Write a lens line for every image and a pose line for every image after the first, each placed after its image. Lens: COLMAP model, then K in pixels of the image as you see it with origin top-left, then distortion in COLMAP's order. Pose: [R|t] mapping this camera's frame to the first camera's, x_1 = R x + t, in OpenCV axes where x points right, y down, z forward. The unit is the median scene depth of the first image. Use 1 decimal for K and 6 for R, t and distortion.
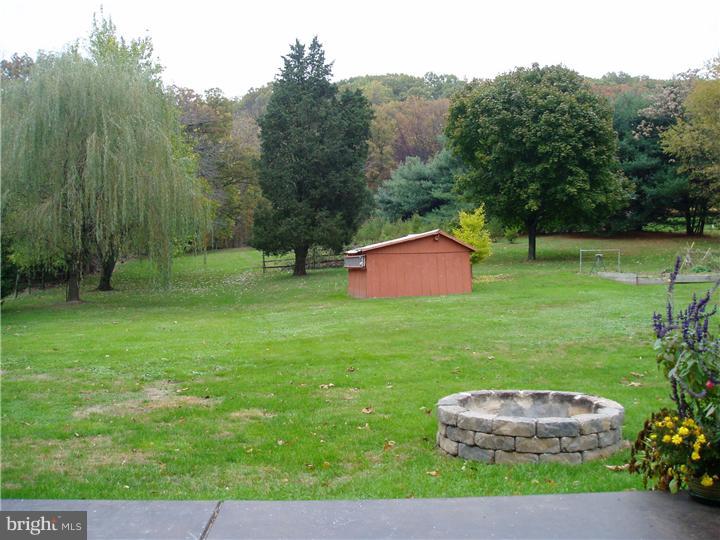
lens RADIAL K [[740.6, 0, 360.5], [0, 740.6, 252.7], [0, 0, 1]] dist [-0.123130, 0.029292]
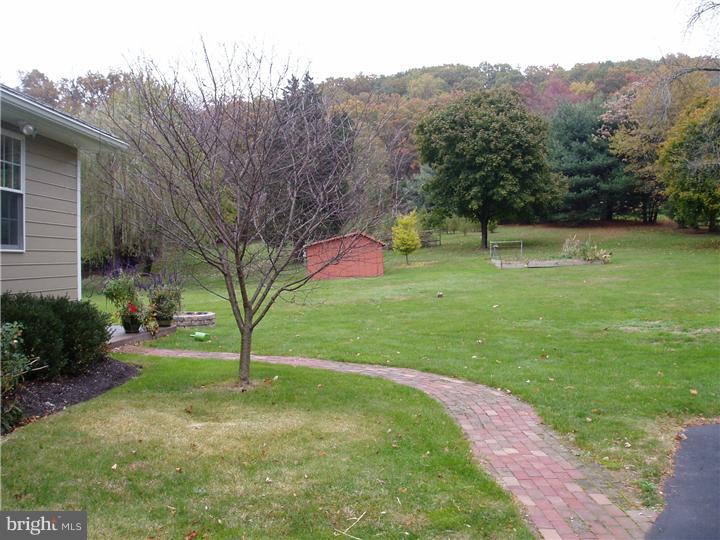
lens RADIAL K [[740.6, 0, 360.5], [0, 740.6, 252.7], [0, 0, 1]] dist [-0.123130, 0.029292]
pose [[0.993642, -0.012064, -0.111940, 0.168731], [0.014605, 0.999653, 0.021902, -0.012744], [0.111637, -0.023397, 0.993474, -0.247036]]
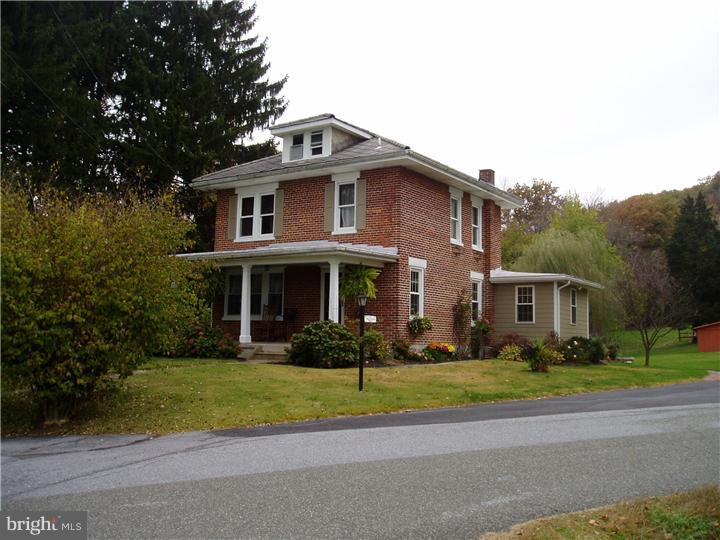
lens RADIAL K [[740.6, 0, 360.5], [0, 740.6, 252.7], [0, 0, 1]] dist [-0.123130, 0.029292]
pose [[0.795160, -0.055343, -0.603869, 0.297582], [-0.003466, 0.995396, -0.095789, -0.010832], [0.606390, 0.078261, 0.791307, -0.693215]]
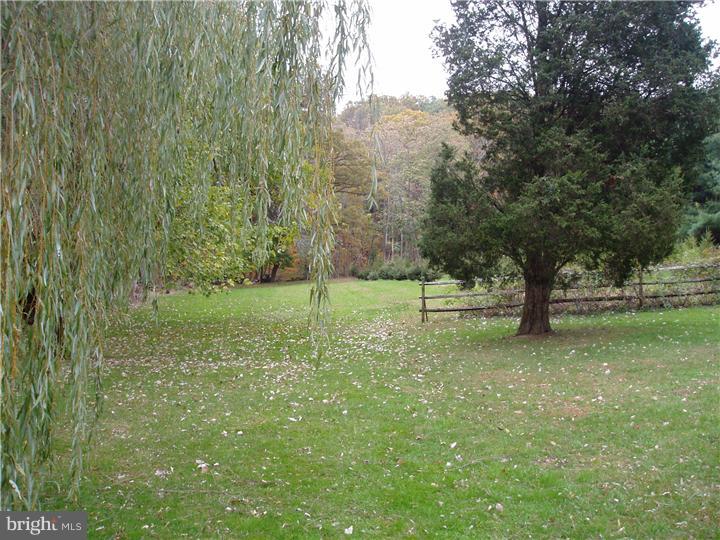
lens RADIAL K [[740.6, 0, 360.5], [0, 740.6, 252.7], [0, 0, 1]] dist [-0.123130, 0.029292]
pose [[0.992966, 0.021015, -0.116519, -0.132061], [-0.026923, 0.998418, -0.049364, 0.008744], [0.115297, 0.052154, 0.991961, 0.598288]]
